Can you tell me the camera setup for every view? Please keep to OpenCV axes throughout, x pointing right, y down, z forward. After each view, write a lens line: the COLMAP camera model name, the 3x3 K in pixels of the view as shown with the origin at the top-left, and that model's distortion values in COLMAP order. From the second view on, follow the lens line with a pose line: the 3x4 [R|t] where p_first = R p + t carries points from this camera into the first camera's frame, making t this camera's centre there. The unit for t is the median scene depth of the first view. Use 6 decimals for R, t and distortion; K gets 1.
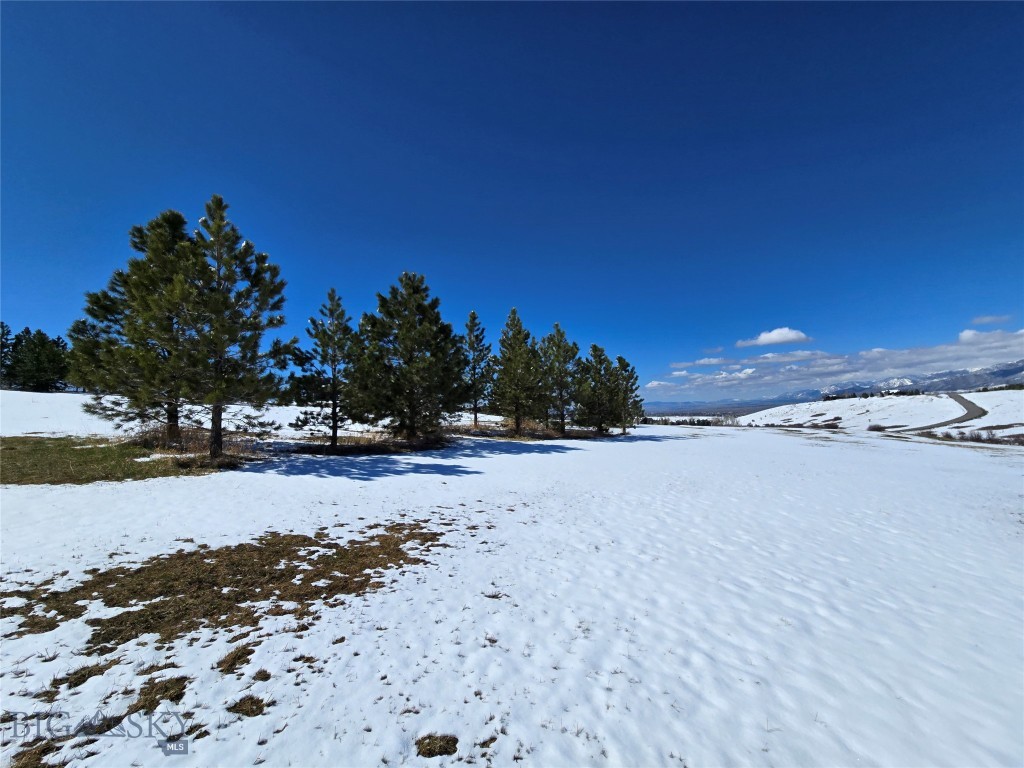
lens RADIAL K [[420.7, 0, 517.8], [0, 420.7, 385.7], [0, 0, 1]] dist [-0.007034, 0.002119]
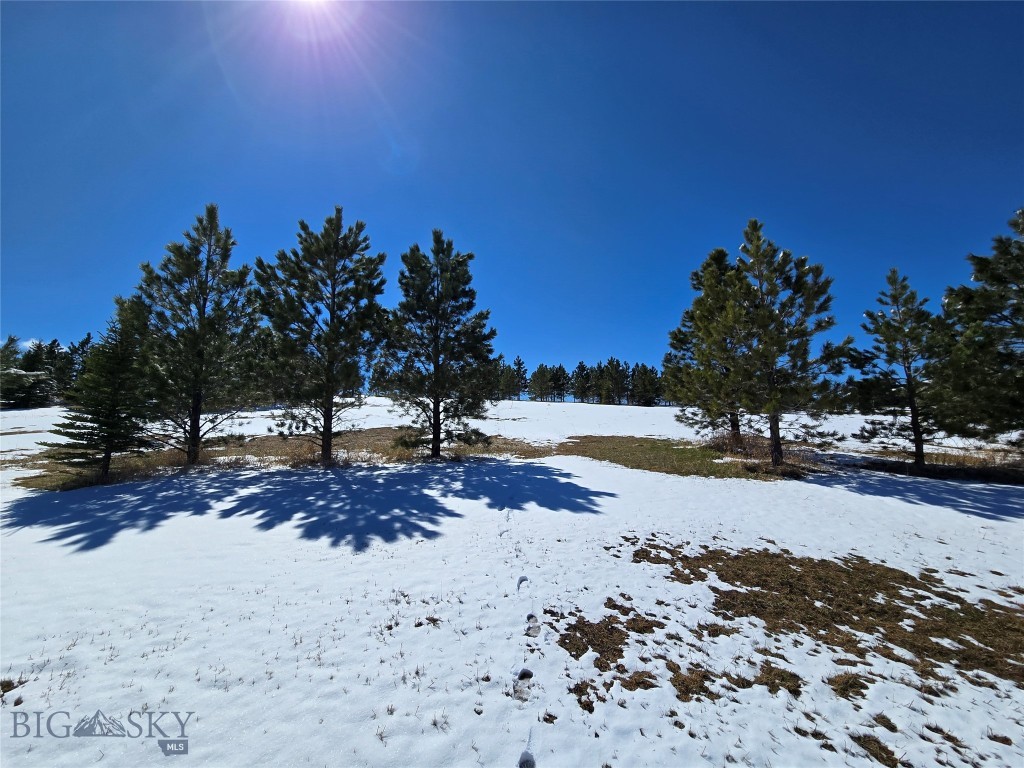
lens RADIAL K [[420.7, 0, 507.9], [0, 420.7, 382.0], [0, 0, 1]] dist [-0.007034, 0.002119]
pose [[0.397321, -0.081014, -0.914097, -0.021091], [0.054843, 0.996411, -0.064471, -0.003955], [0.916040, -0.024516, 0.400338, -0.023570]]
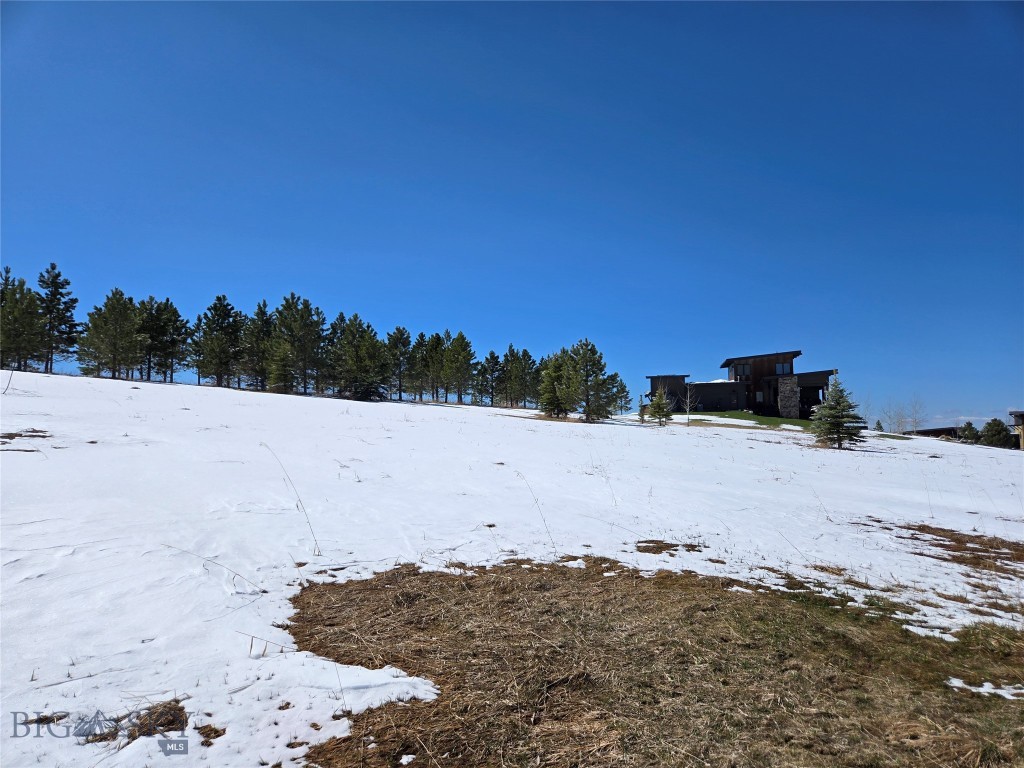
lens RADIAL K [[689.8, 0, 524.8], [0, 689.8, 395.4], [0, 0, 1]] dist [0.068466, -0.053345]
pose [[0.850695, -0.001226, -0.525658, -0.644197], [0.009005, 0.999885, 0.012242, -0.012548], [0.525582, -0.015148, 0.850608, 0.316812]]
